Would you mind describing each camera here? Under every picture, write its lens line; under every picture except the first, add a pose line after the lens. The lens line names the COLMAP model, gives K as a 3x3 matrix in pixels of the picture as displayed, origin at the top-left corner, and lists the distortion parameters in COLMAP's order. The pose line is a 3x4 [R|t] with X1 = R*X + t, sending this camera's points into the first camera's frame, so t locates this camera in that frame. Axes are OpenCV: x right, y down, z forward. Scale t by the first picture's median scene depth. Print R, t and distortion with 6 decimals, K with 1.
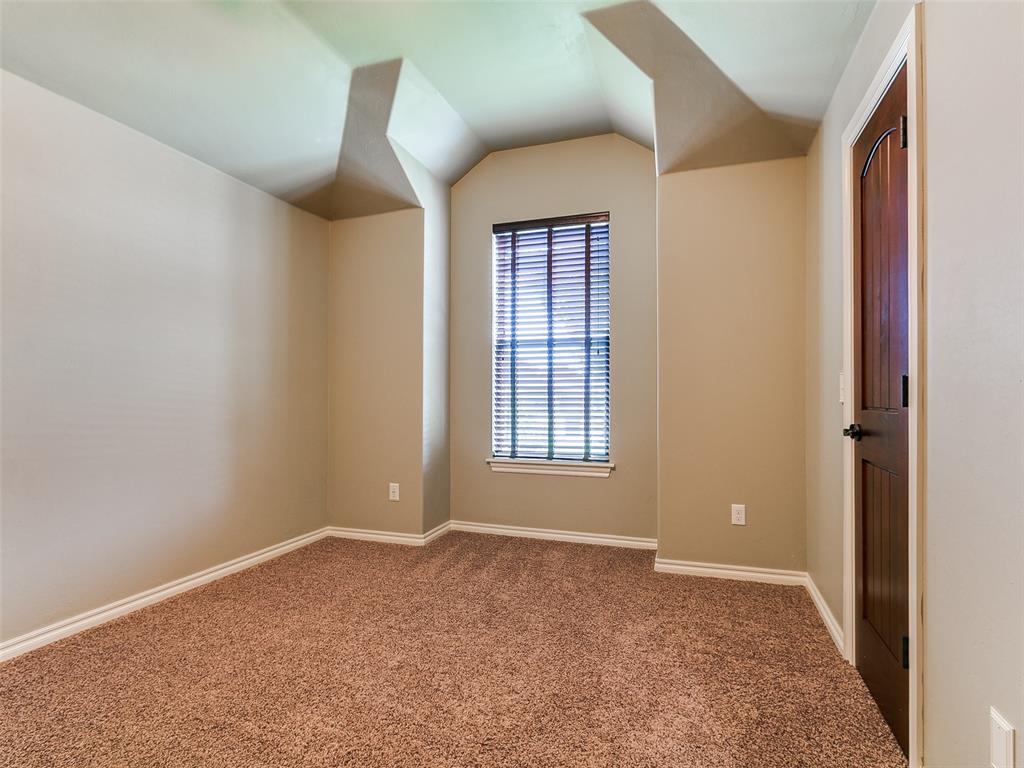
lens RADIAL K [[522.0, 0, 497.3], [0, 522.0, 394.0], [0, 0, 1]] dist [0.001961, 0.001467]
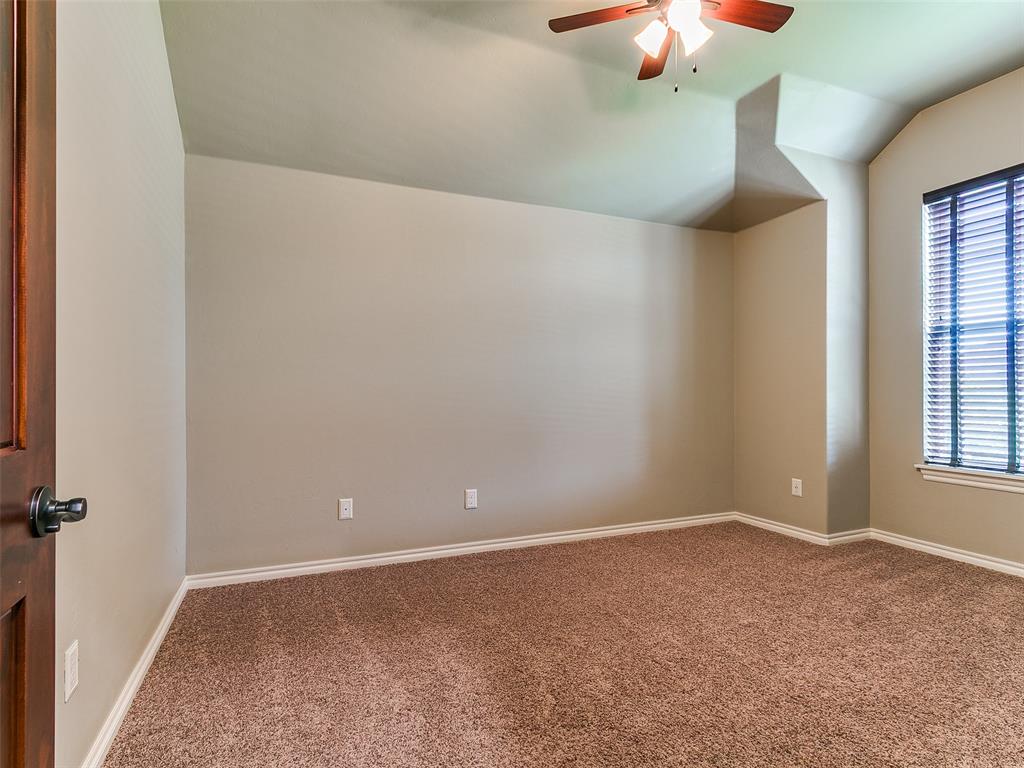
lens RADIAL K [[522.0, 0, 497.3], [0, 522.0, 394.0], [0, 0, 1]] dist [0.001961, 0.001467]
pose [[0.664292, 0.002933, -0.747467, 0.182717], [0.004073, 0.999963, 0.007543, -0.003314], [0.747462, -0.008056, 0.664256, -0.110619]]
